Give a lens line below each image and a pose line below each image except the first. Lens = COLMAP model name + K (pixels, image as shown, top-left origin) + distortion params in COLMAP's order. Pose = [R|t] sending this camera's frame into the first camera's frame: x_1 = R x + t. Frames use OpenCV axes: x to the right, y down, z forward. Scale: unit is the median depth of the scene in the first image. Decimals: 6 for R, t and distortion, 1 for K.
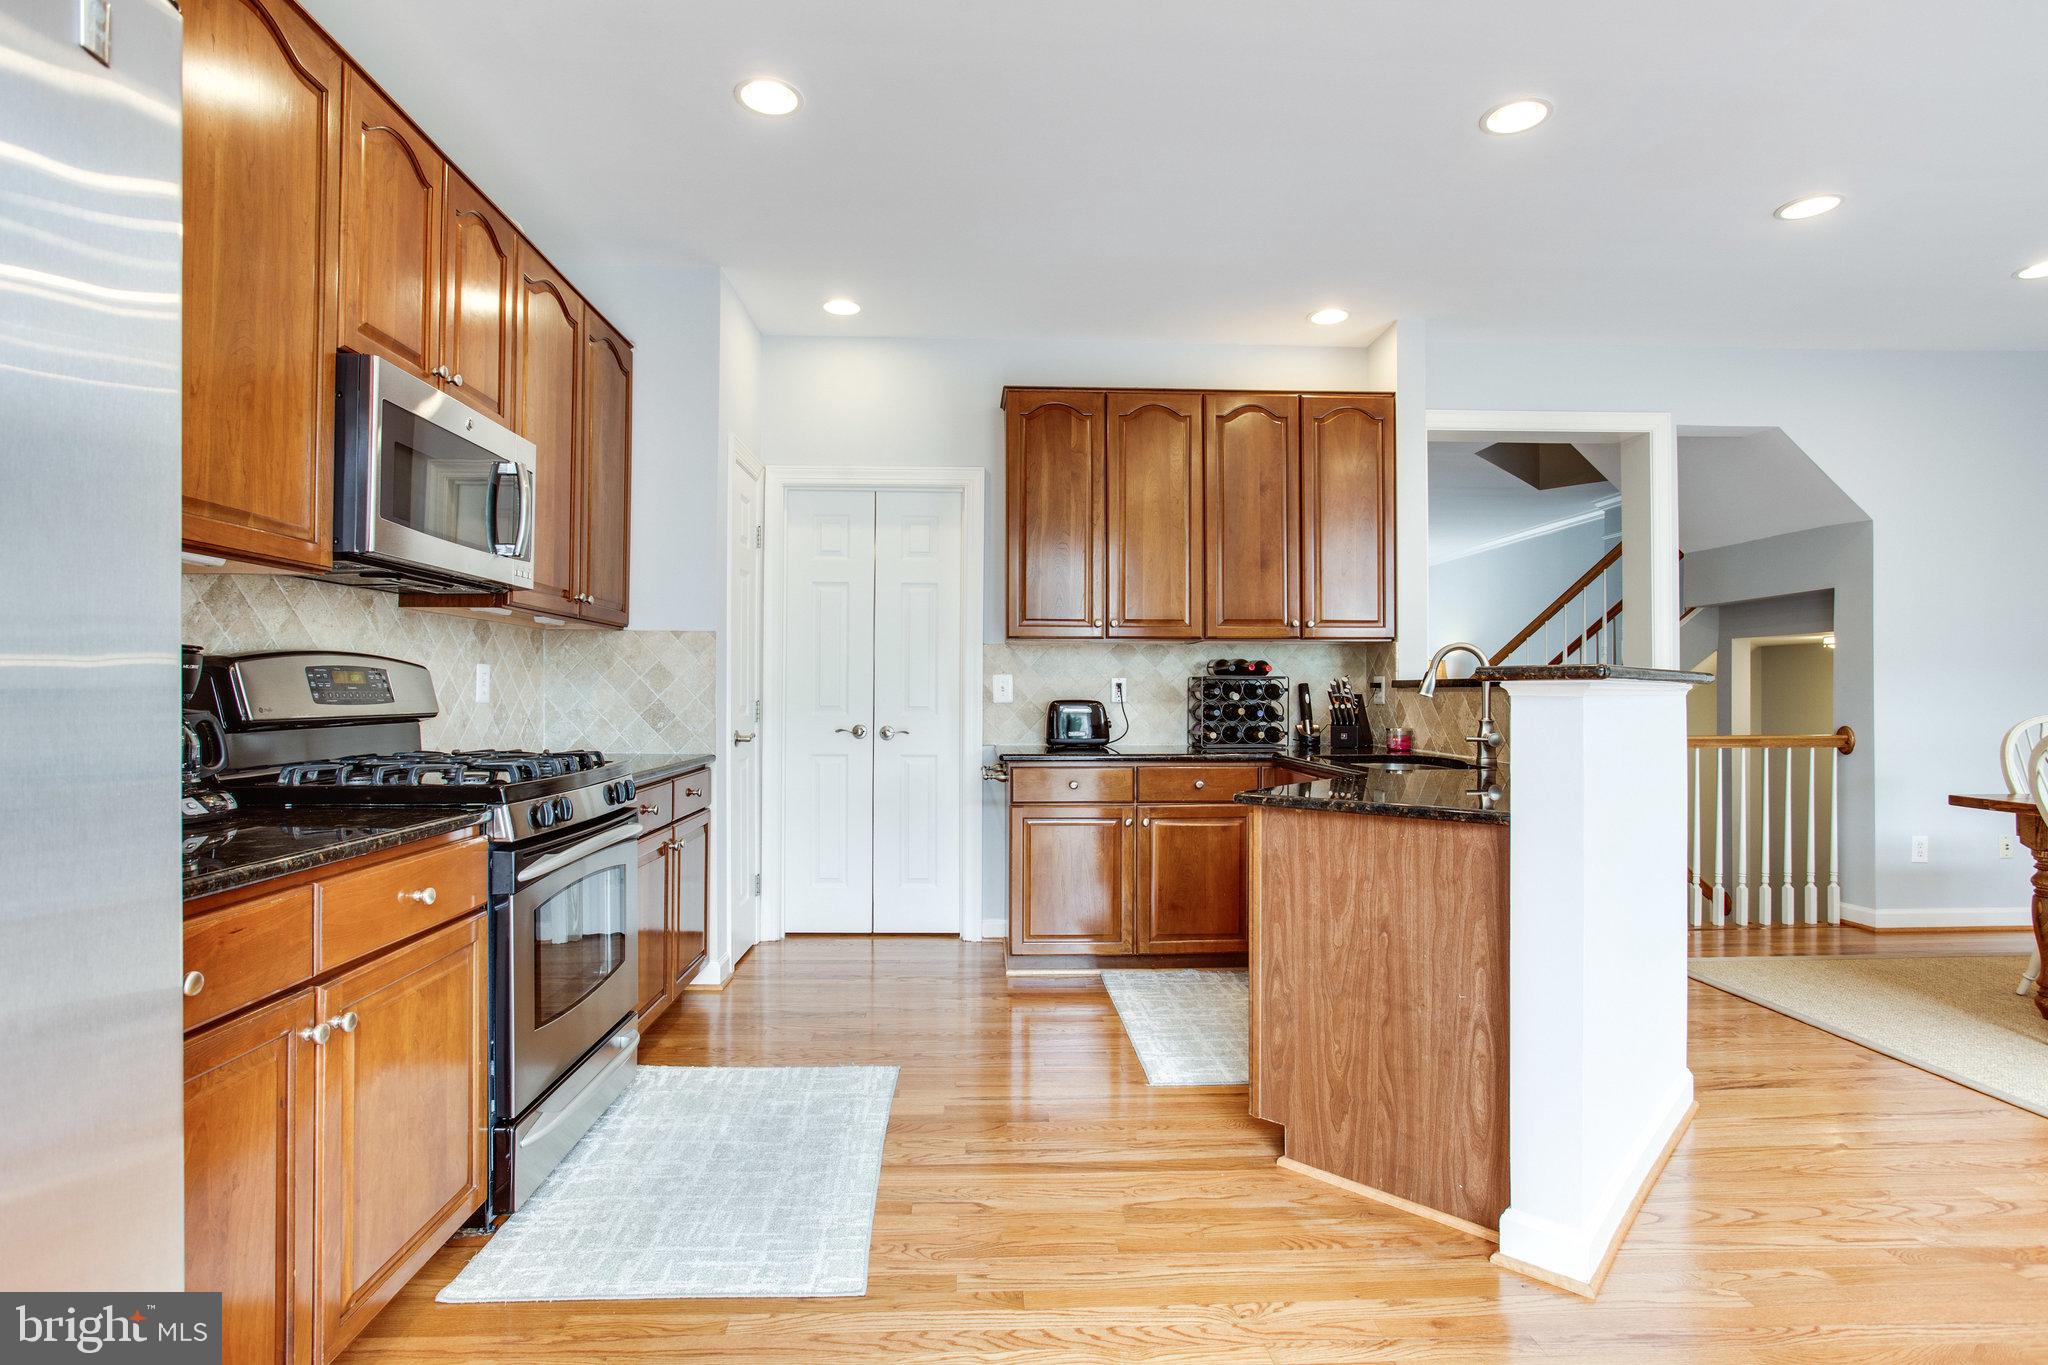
lens RADIAL K [[1021.2, 0, 1032.1], [0, 1021.2, 680.8], [0, 0, 1]] dist [-0.040164, 0.019179]
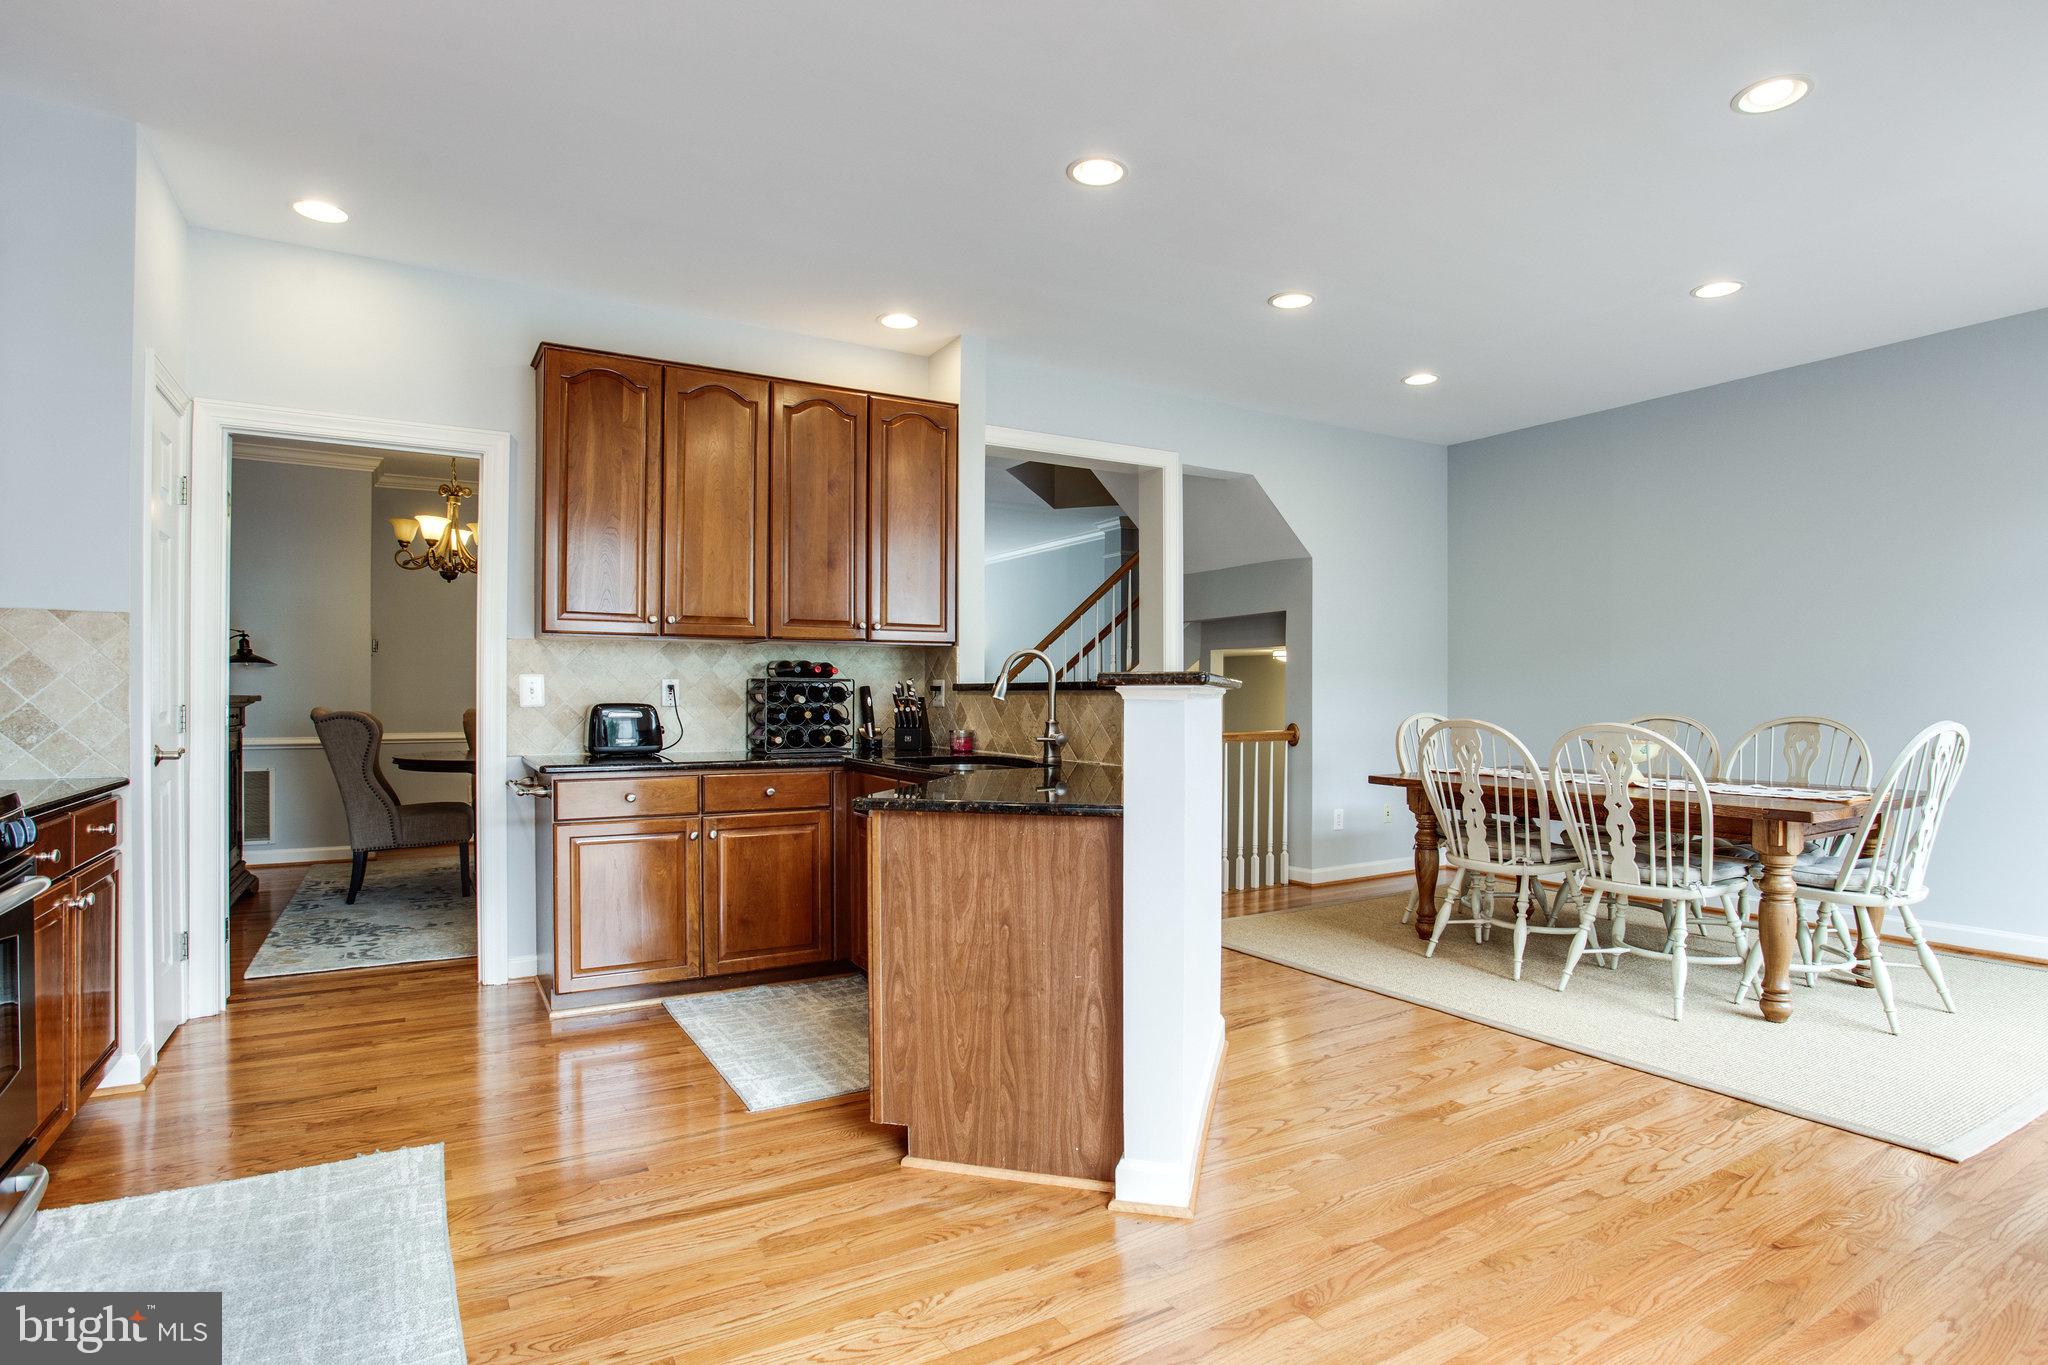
lens RADIAL K [[1049.5, 0, 1066.3], [0, 1049.5, 695.5], [0, 0, 1]] dist [-0.056167, 0.017465]
pose [[0.872379, 0.000737, 0.488830, -0.077159], [-0.006978, 0.999916, 0.010945, -0.001150], [-0.488780, -0.012959, 0.872311, 0.016658]]
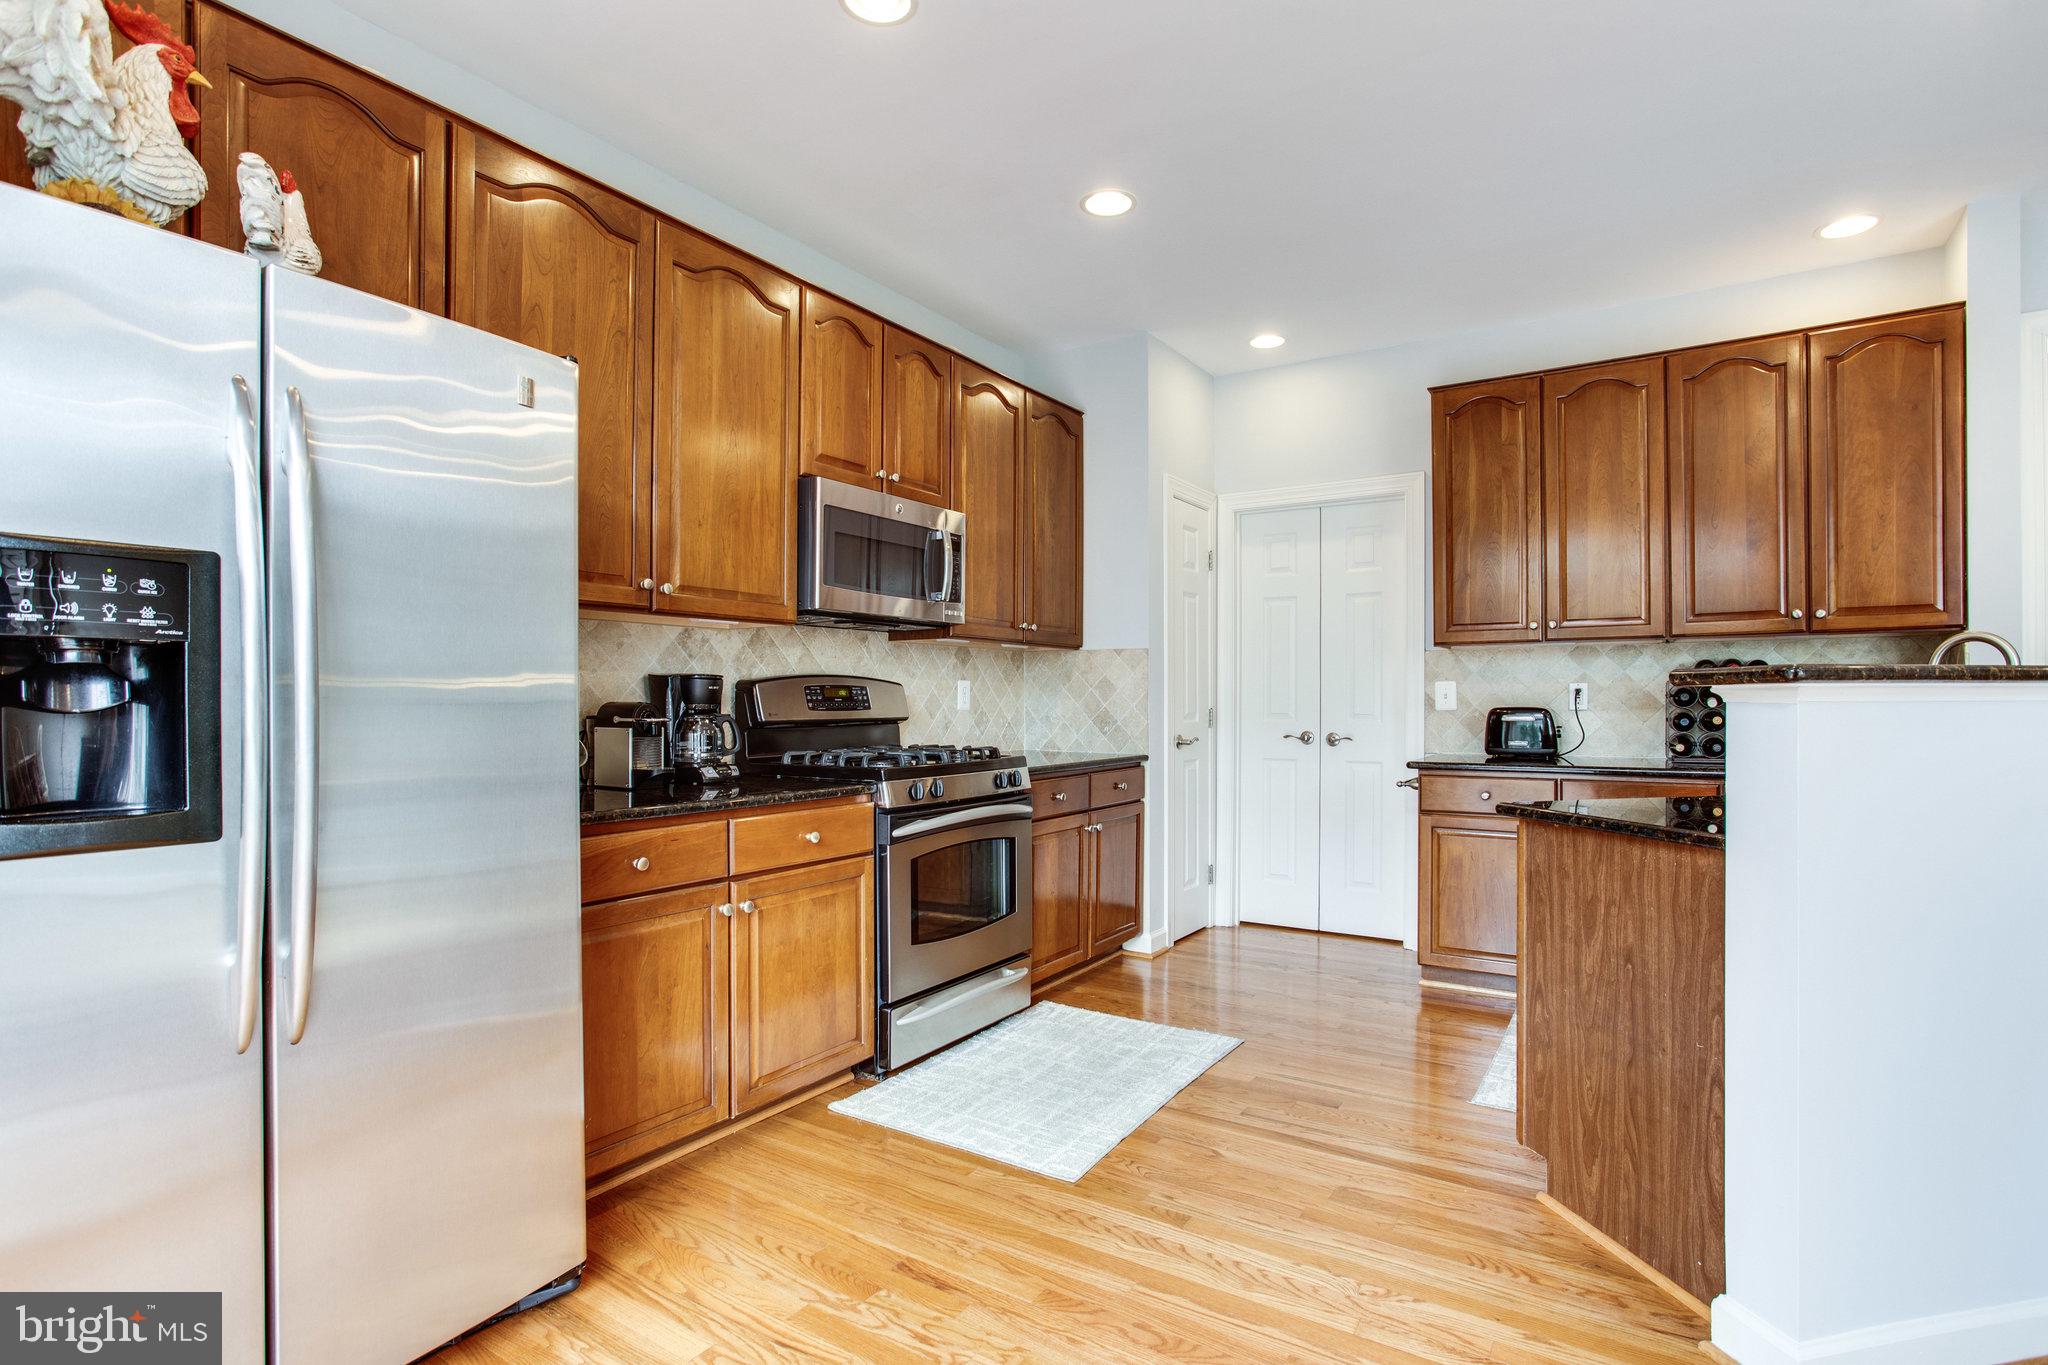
lens RADIAL K [[1021.2, 0, 1022.3], [0, 1021.2, 692.5], [0, 0, 1]] dist [-0.040164, 0.019179]
pose [[0.809418, -0.009254, -0.587160, 0.265661], [0.011240, 0.999937, -0.000265, 0.000177], [0.587125, -0.006385, 0.809471, -0.026150]]
